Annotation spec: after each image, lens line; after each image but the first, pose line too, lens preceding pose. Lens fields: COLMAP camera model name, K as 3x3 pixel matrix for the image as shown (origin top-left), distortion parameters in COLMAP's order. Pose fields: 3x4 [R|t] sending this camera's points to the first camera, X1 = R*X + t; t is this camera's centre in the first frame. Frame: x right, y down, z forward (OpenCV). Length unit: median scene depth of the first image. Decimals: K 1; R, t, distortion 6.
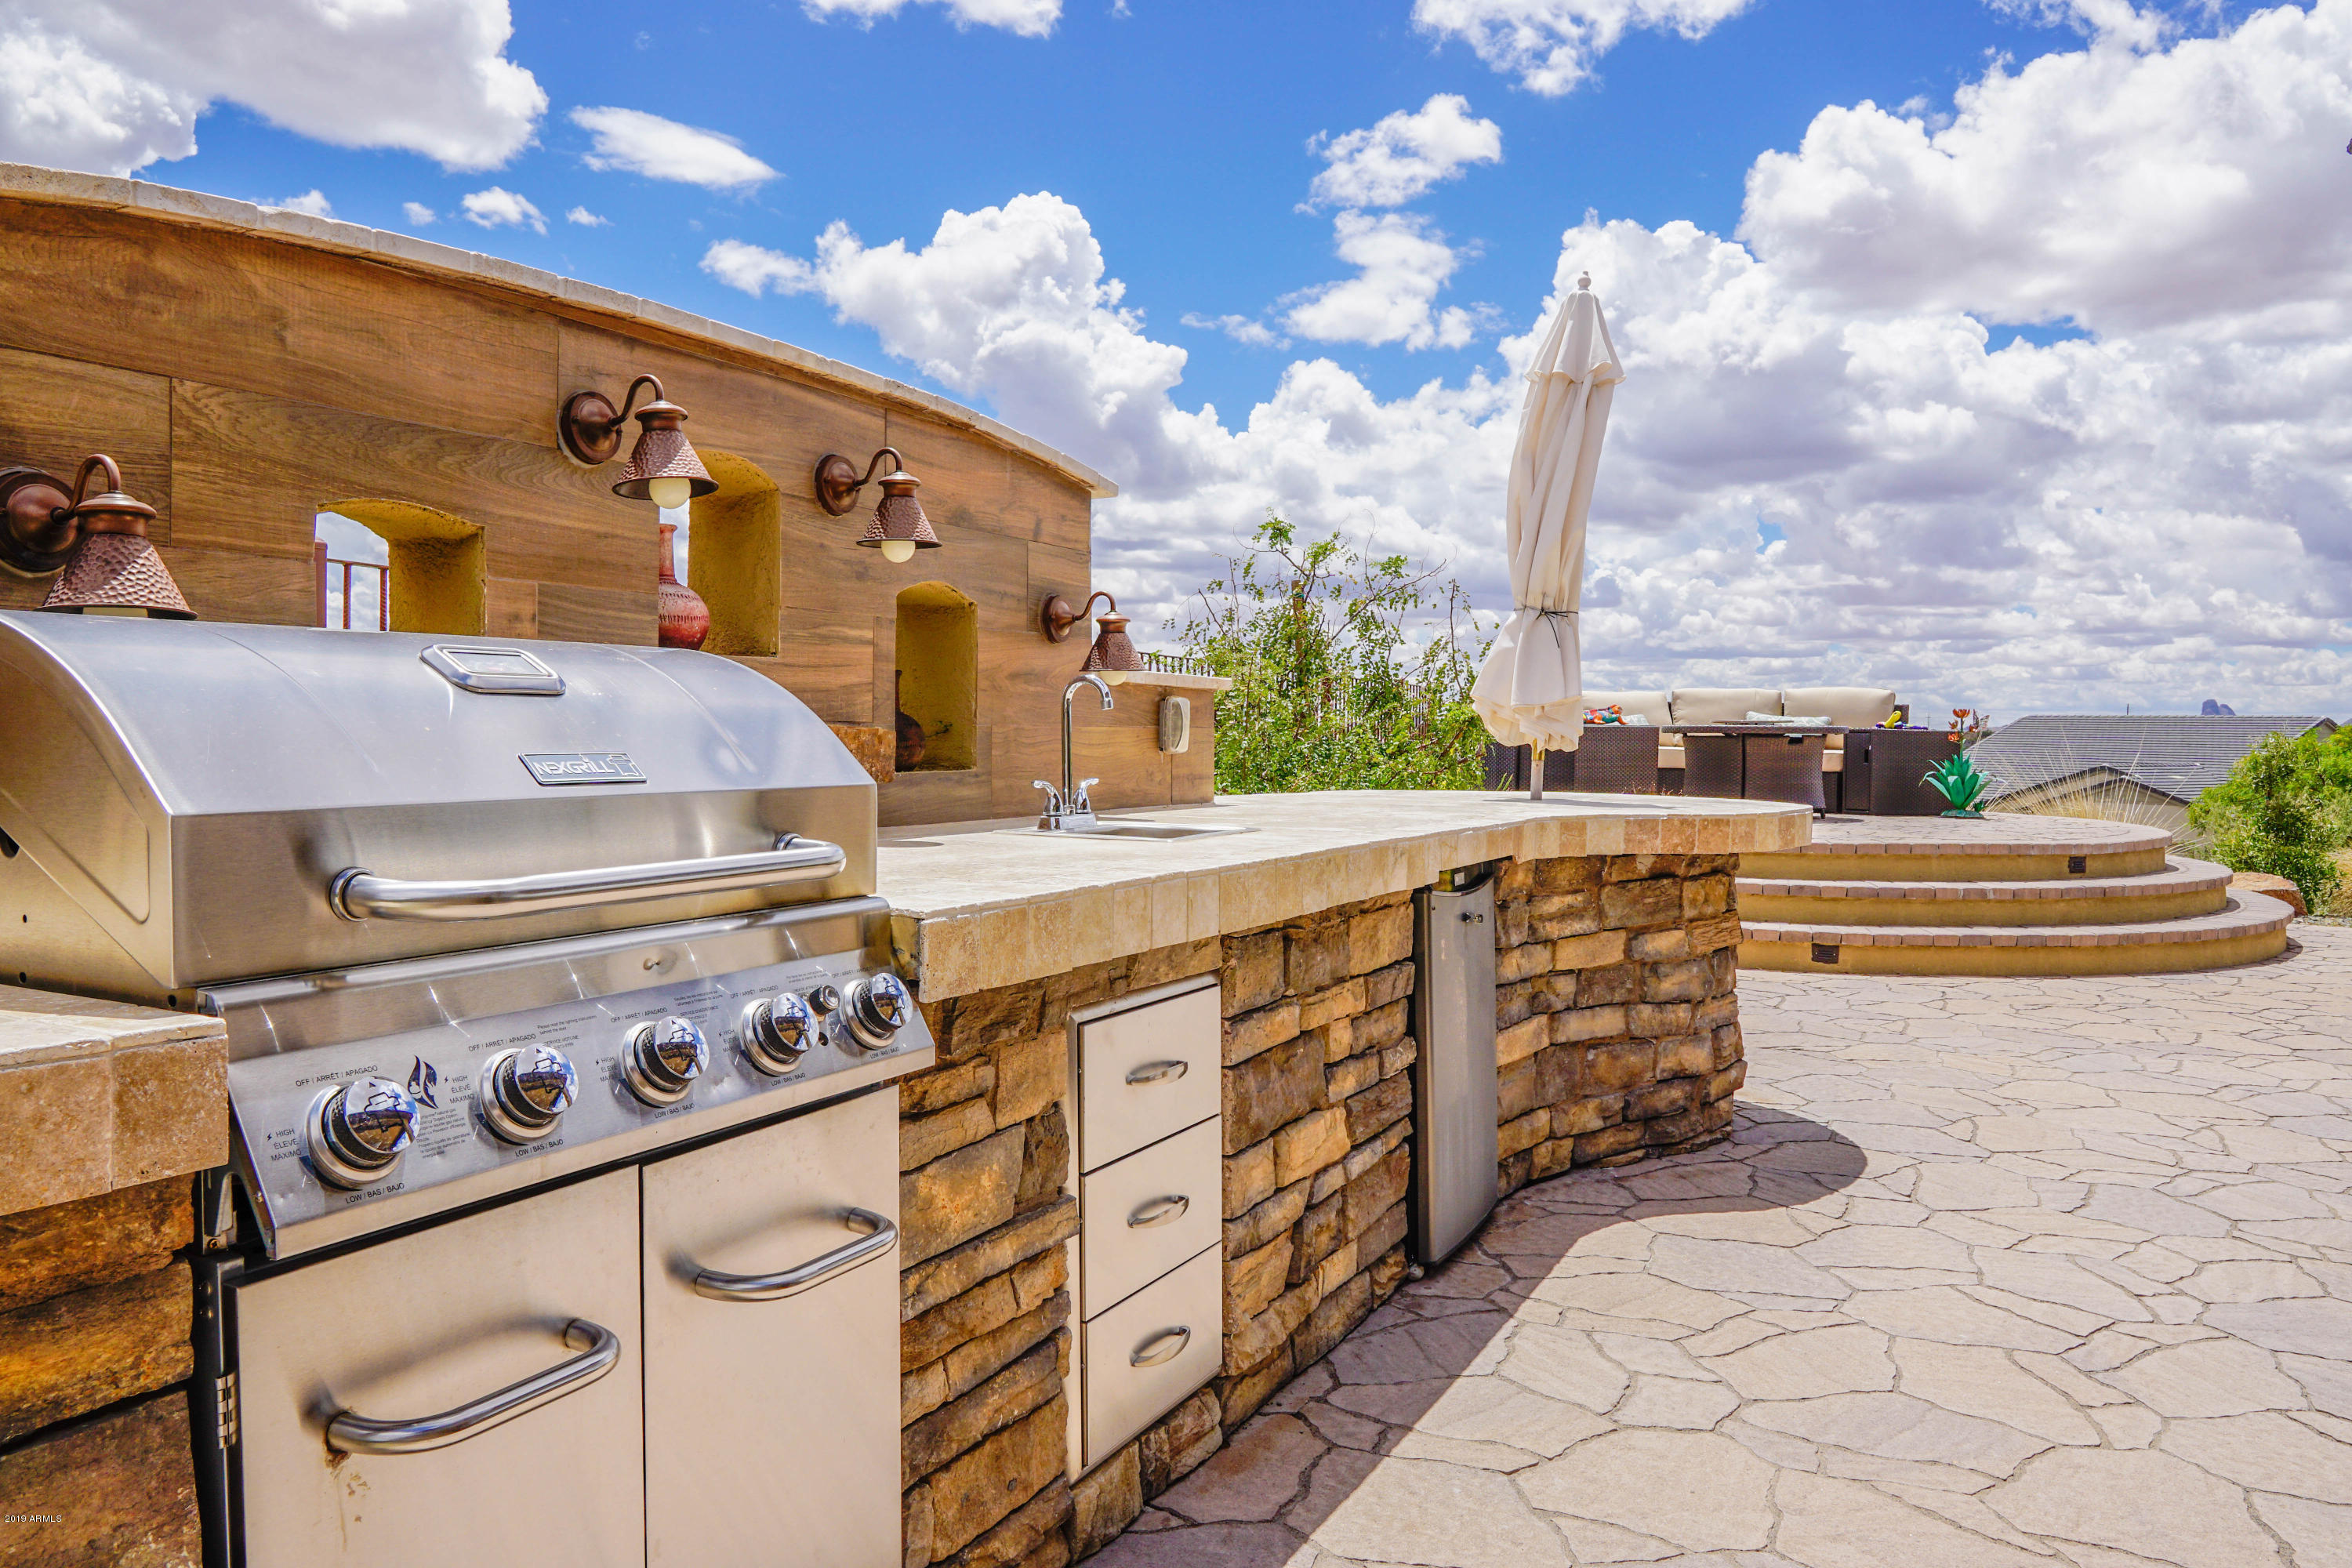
lens RADIAL K [[1764.3, 0, 1176.0], [0, 1764.3, 784.0], [0, 0, 1]] dist [-0.022848, -0.000858]
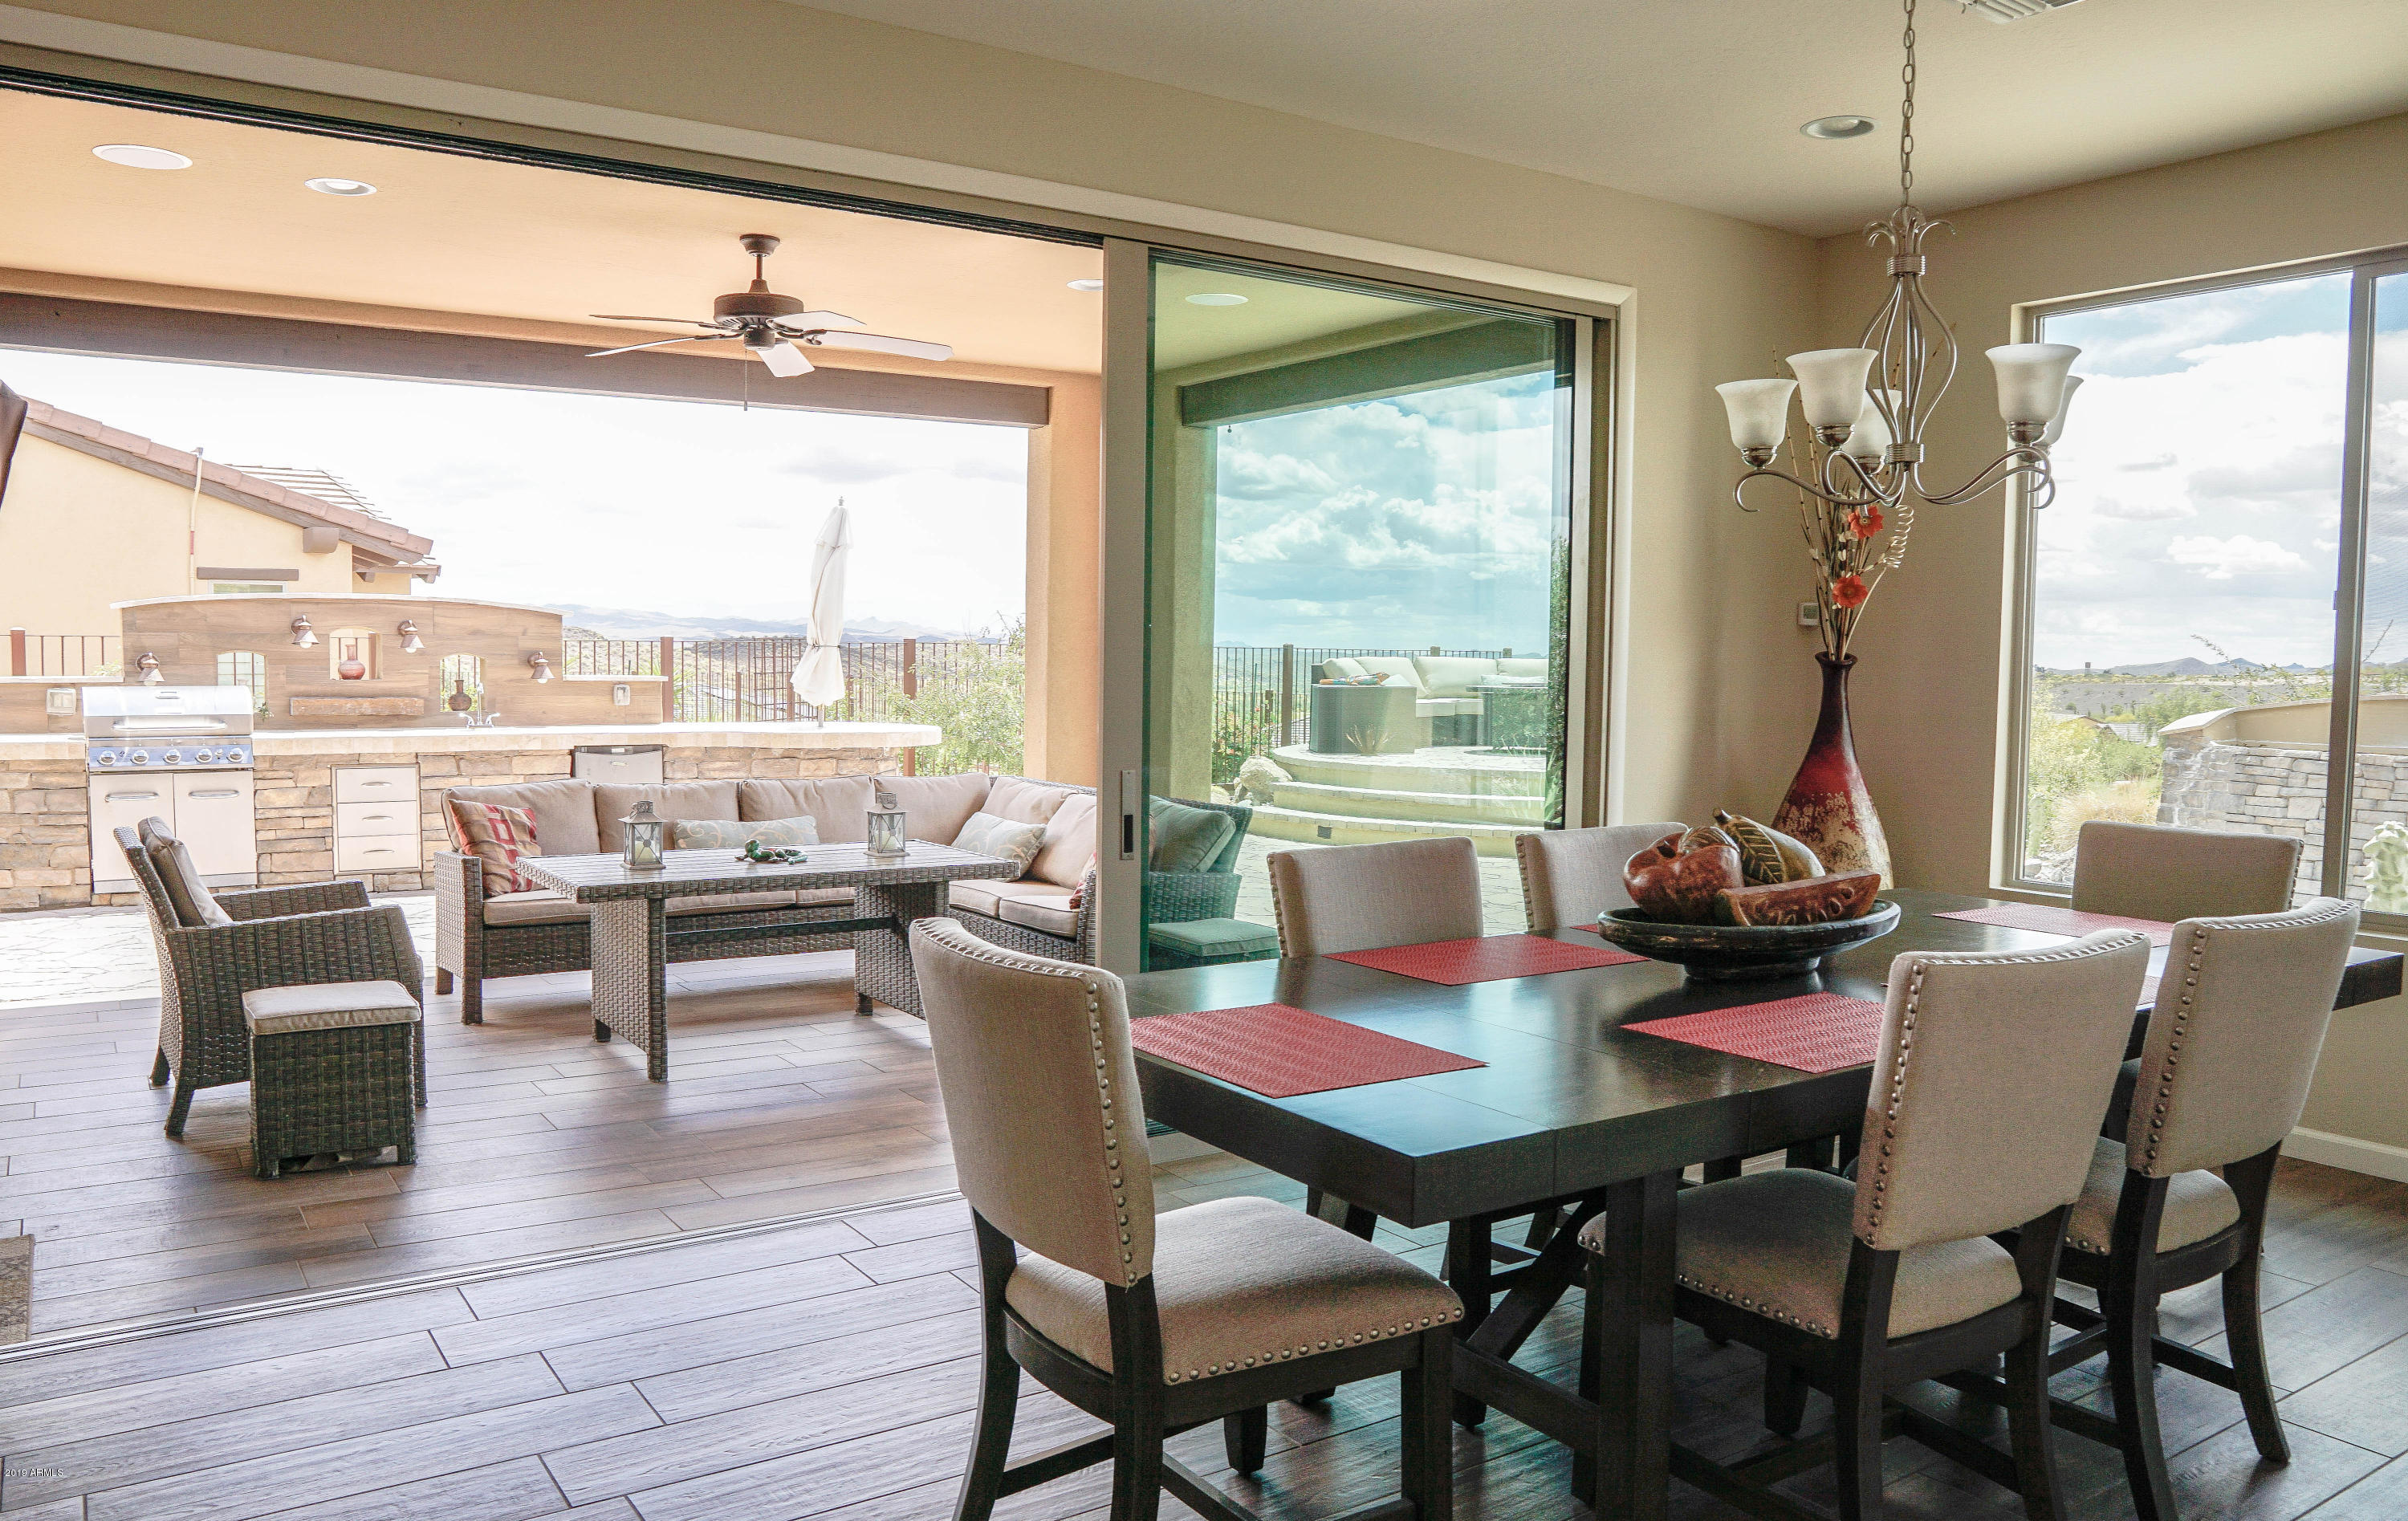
lens RADIAL K [[1725.0, 0, 1204.3], [0, 1725.0, 782.7], [0, 0, 1]] dist [-0.042439, 0.002923]
pose [[0.854542, 0.047456, -0.517209, 4.312036], [-0.025362, 0.998442, 0.049707, -0.101232], [0.518762, -0.029359, 0.854414, -1.626618]]
